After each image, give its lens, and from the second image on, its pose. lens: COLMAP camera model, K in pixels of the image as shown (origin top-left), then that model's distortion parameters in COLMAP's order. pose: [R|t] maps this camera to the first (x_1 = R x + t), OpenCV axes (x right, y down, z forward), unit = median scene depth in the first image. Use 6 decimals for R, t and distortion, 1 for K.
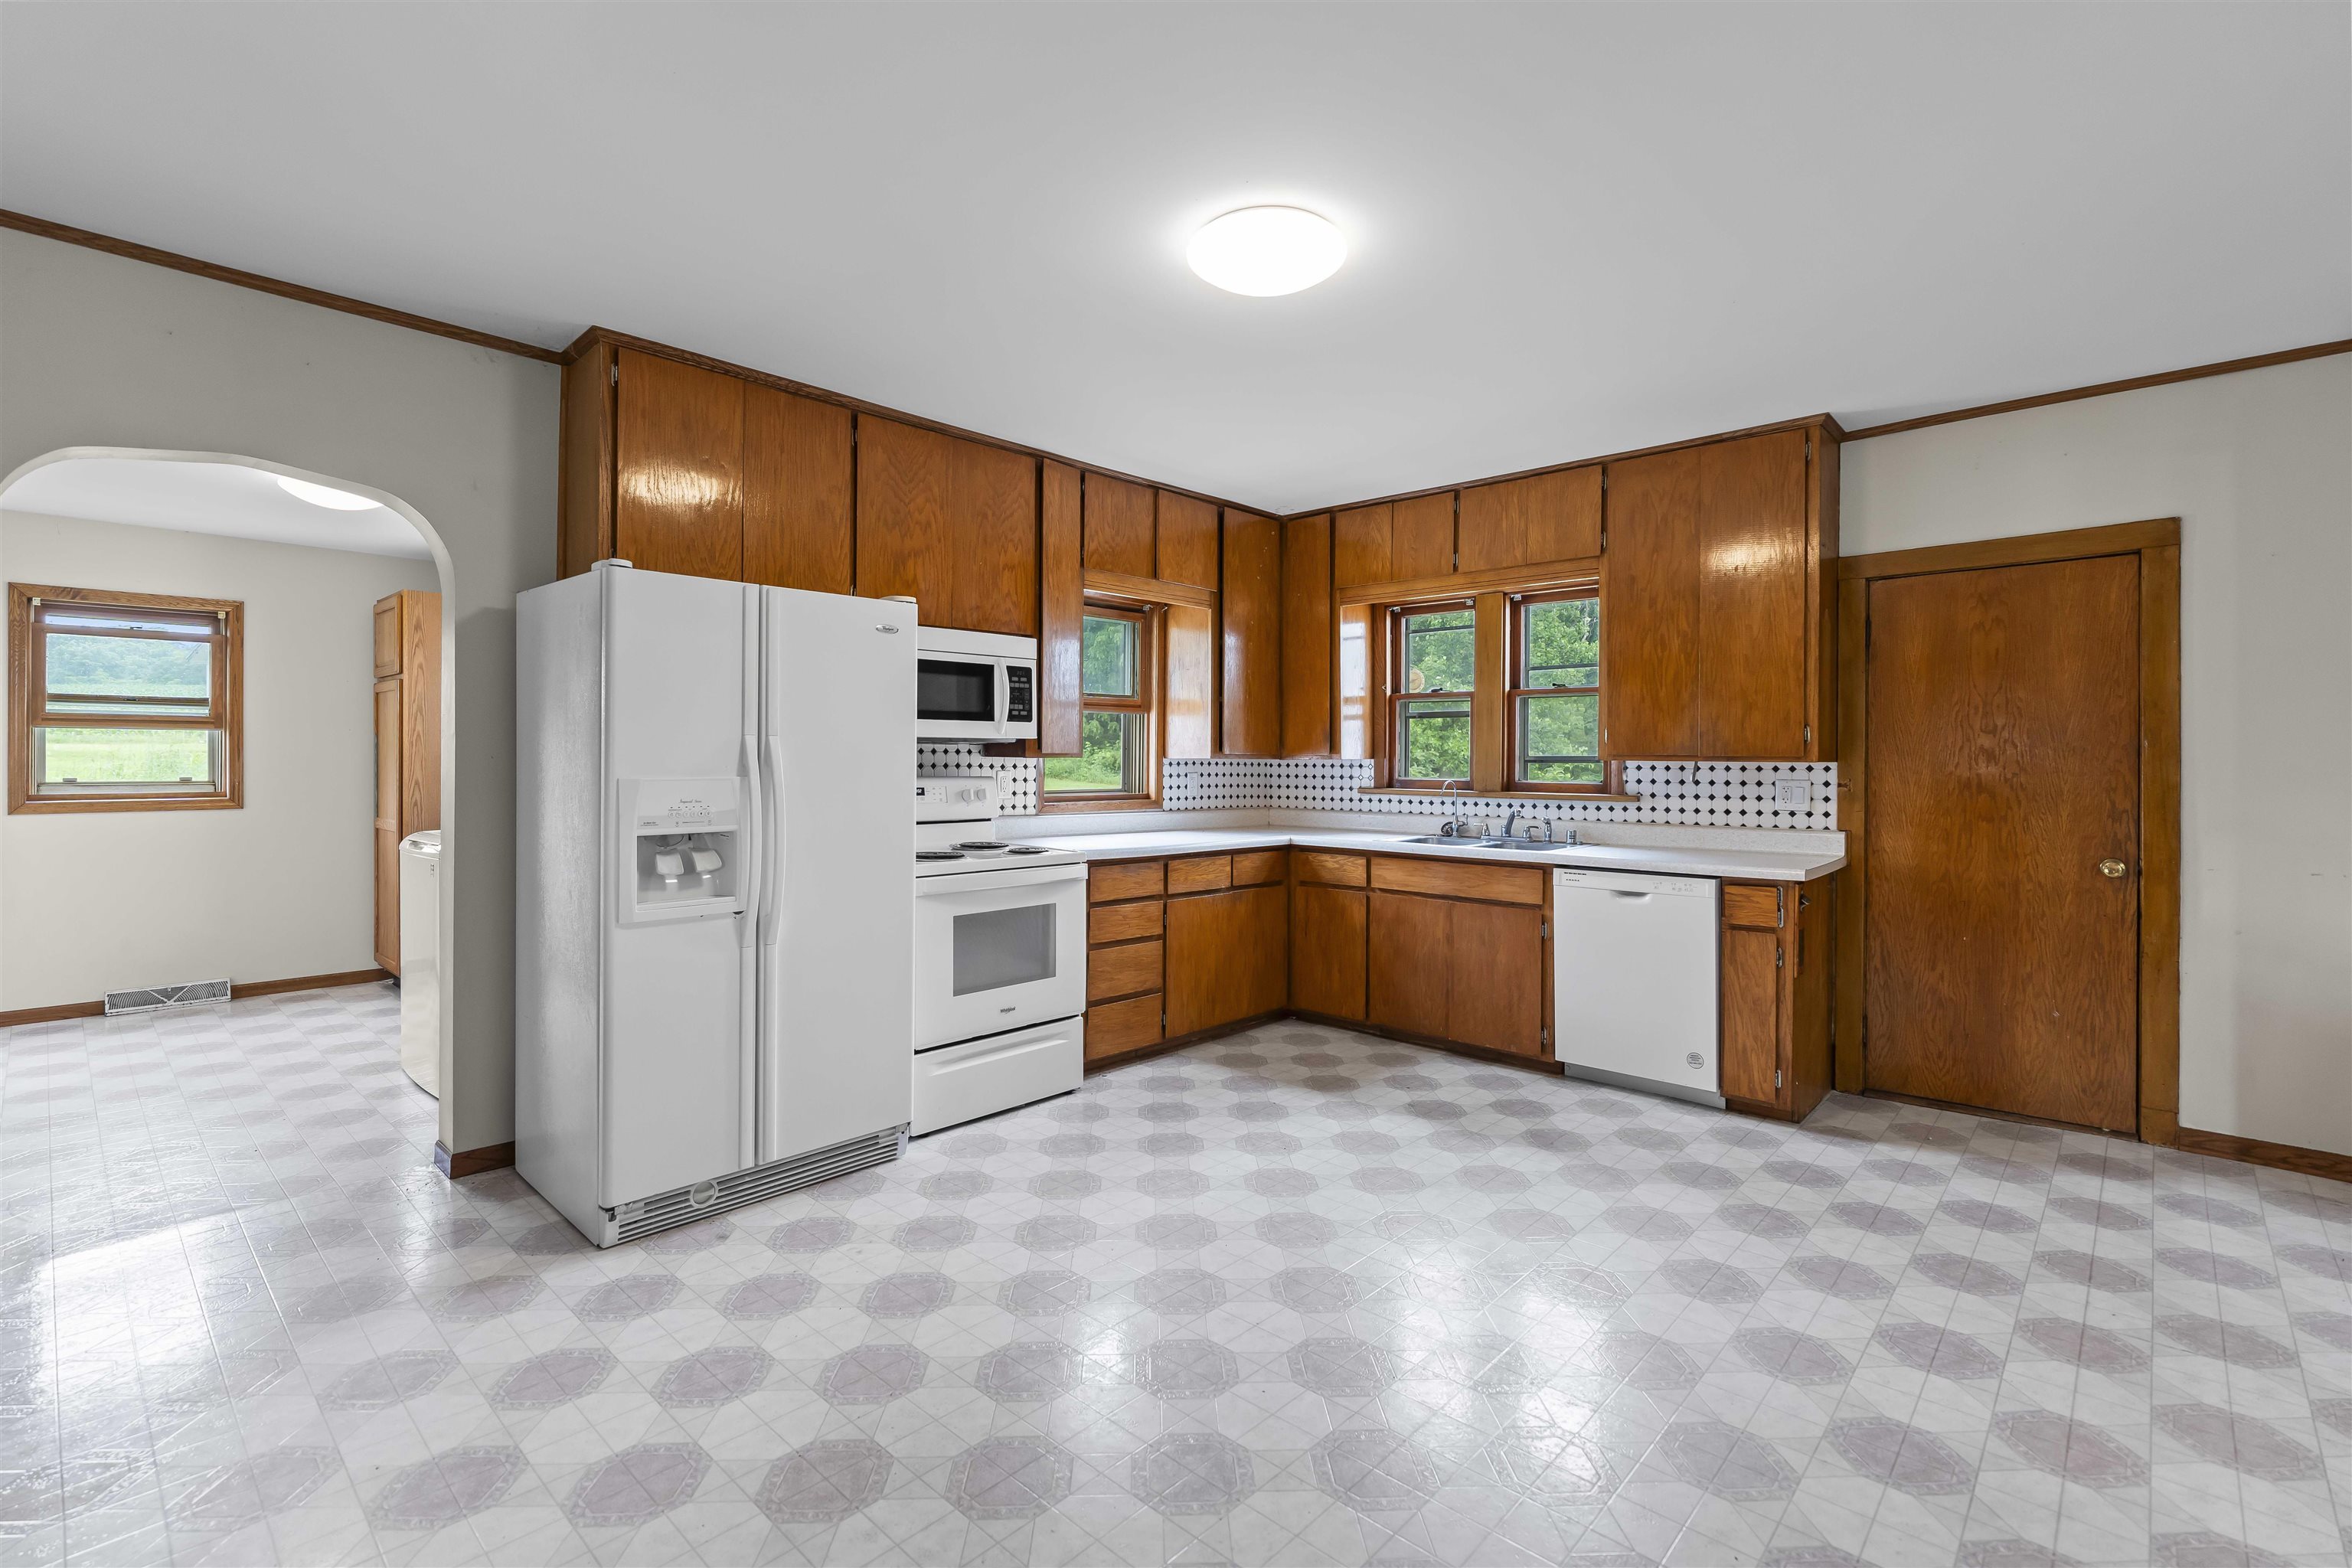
lens RADIAL K [[1057.7, 0, 1174.0], [0, 1057.7, 764.3], [0, 0, 1]] dist [-0.009122, 0.003595]
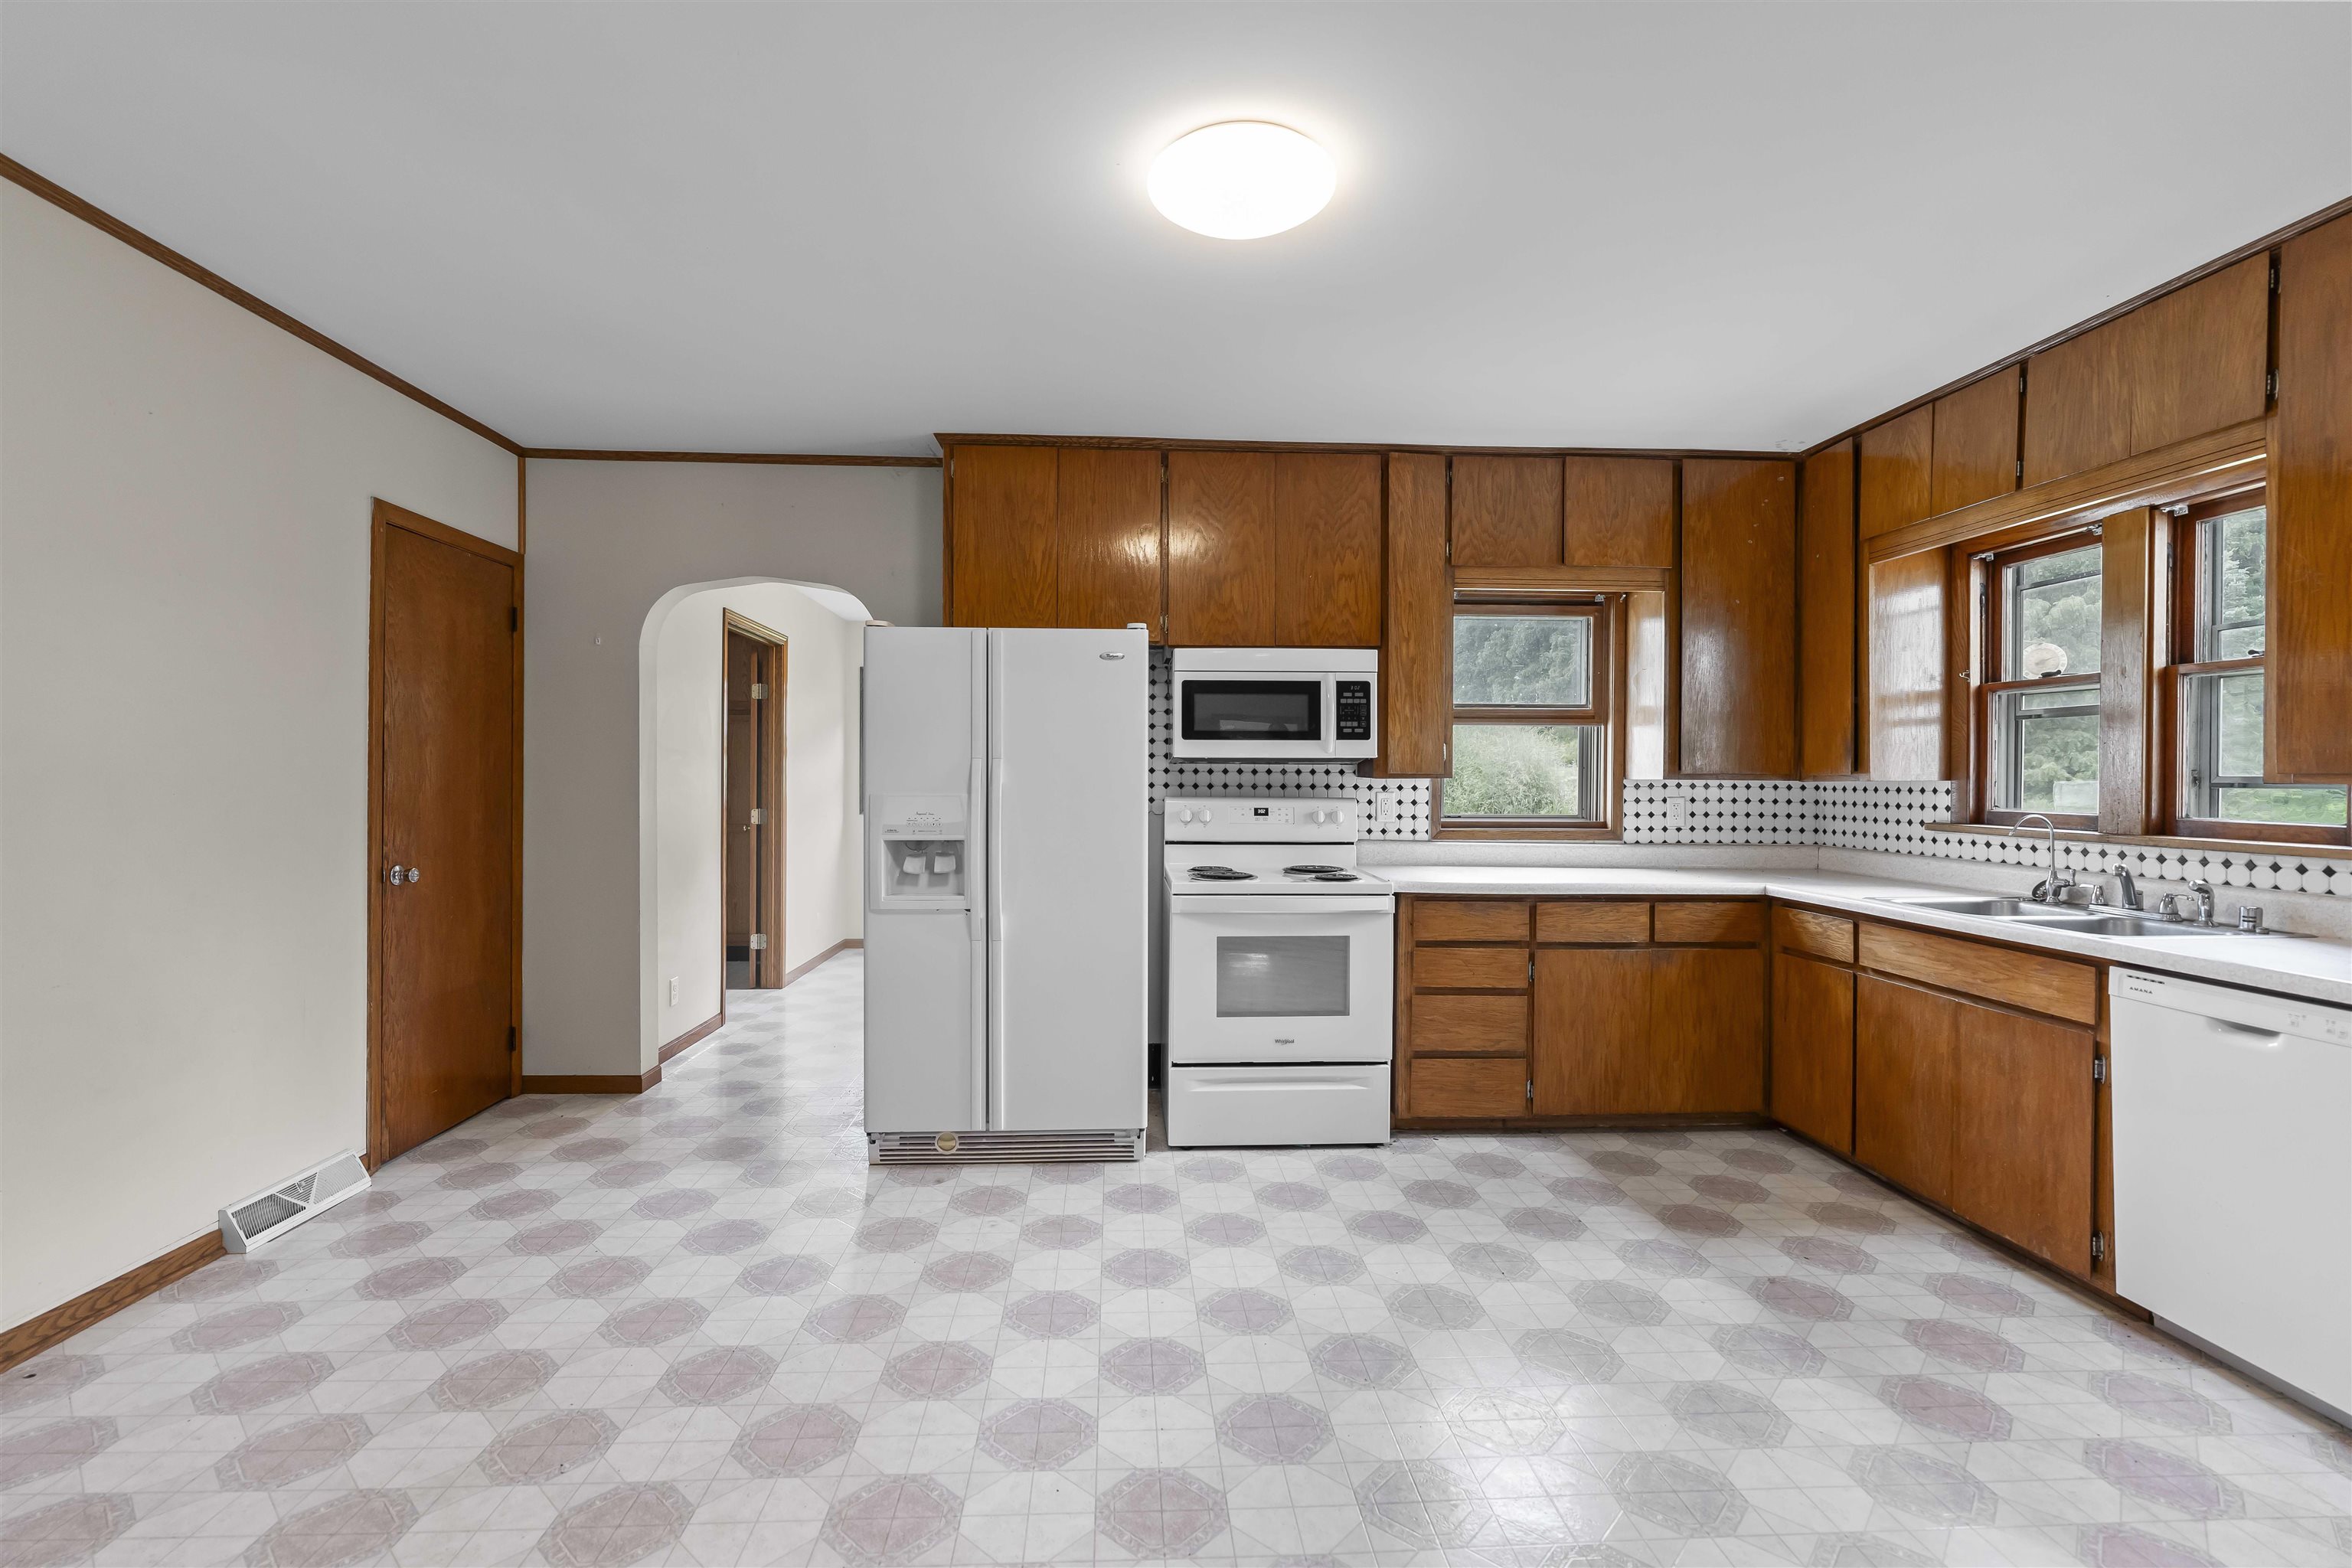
lens RADIAL K [[1057.7, 0, 1174.6], [0, 1057.7, 781.2], [0, 0, 1]] dist [-0.009122, 0.003595]
pose [[0.723225, 0.002796, -0.690607, 0.385704], [-0.005515, 0.999983, -0.001726, -0.000900], [0.690590, 0.005057, 0.723229, 0.212283]]
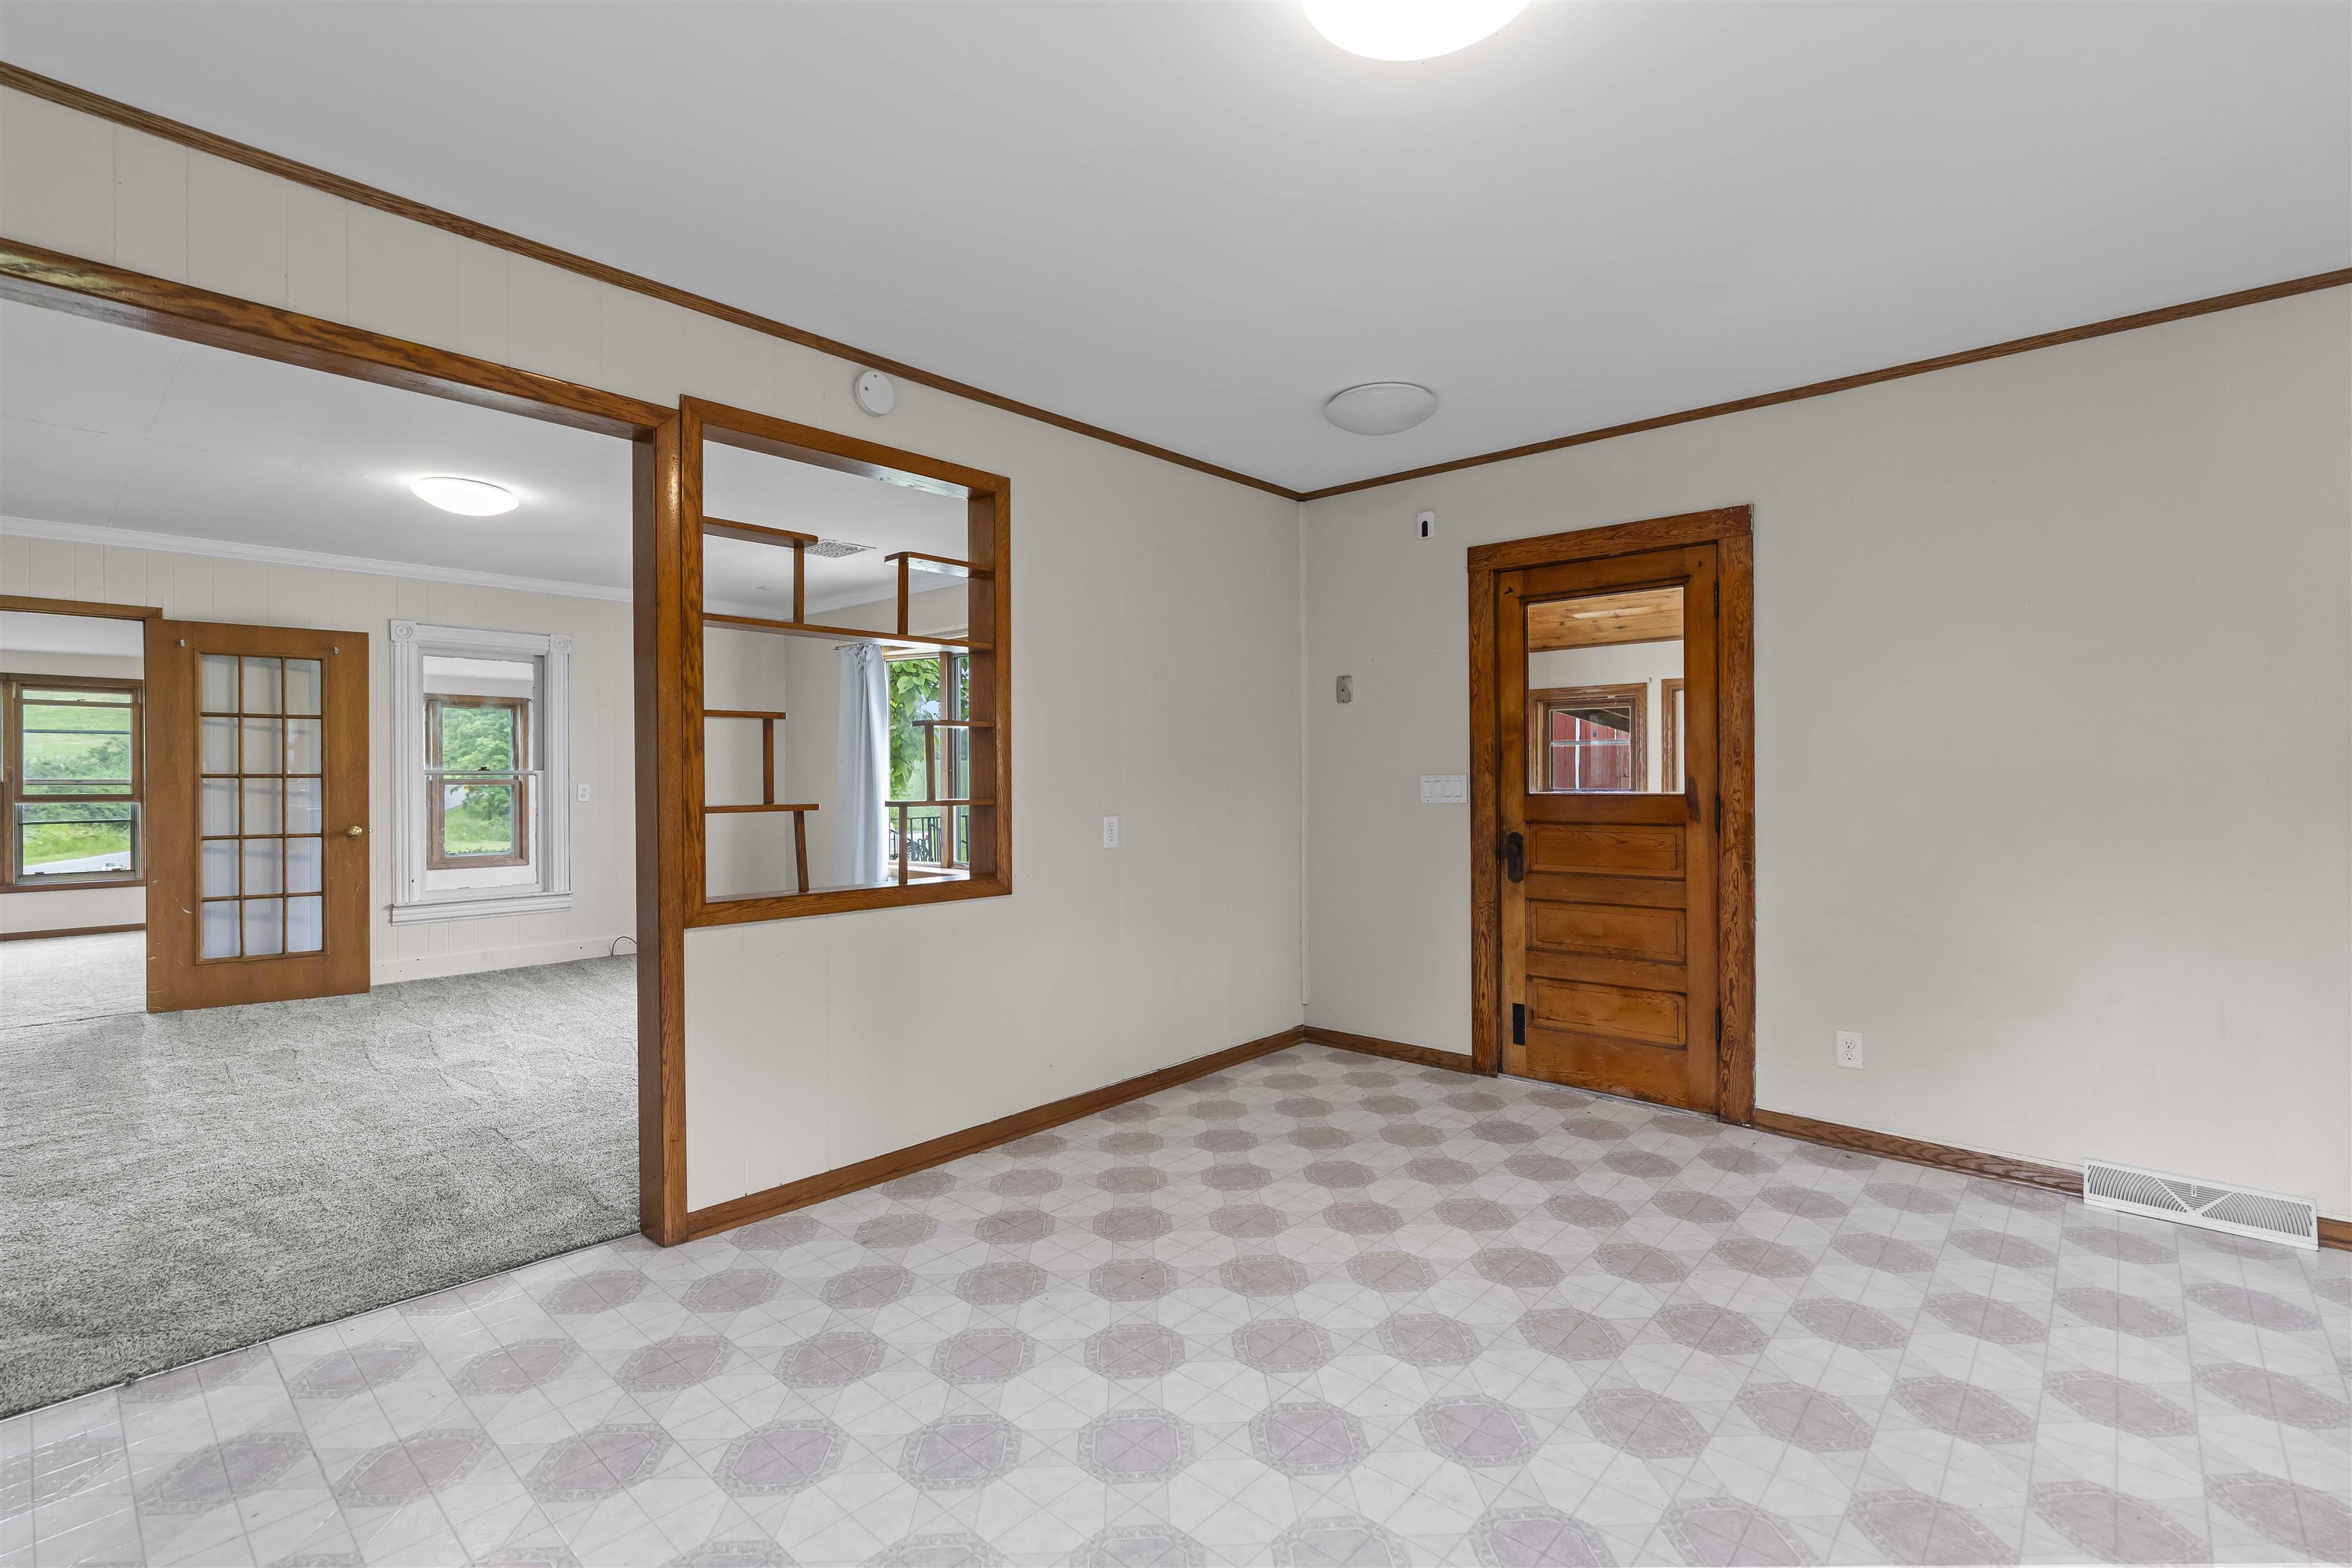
lens RADIAL K [[1057.7, 0, 1174.8], [0, 1057.7, 782.9], [0, 0, 1]] dist [-0.009122, 0.003595]
pose [[-0.999762, -0.003143, -0.021600, 0.152920], [-0.003280, 0.999975, 0.006332, 0.005470], [0.021579, 0.006401, -0.999747, 0.989412]]
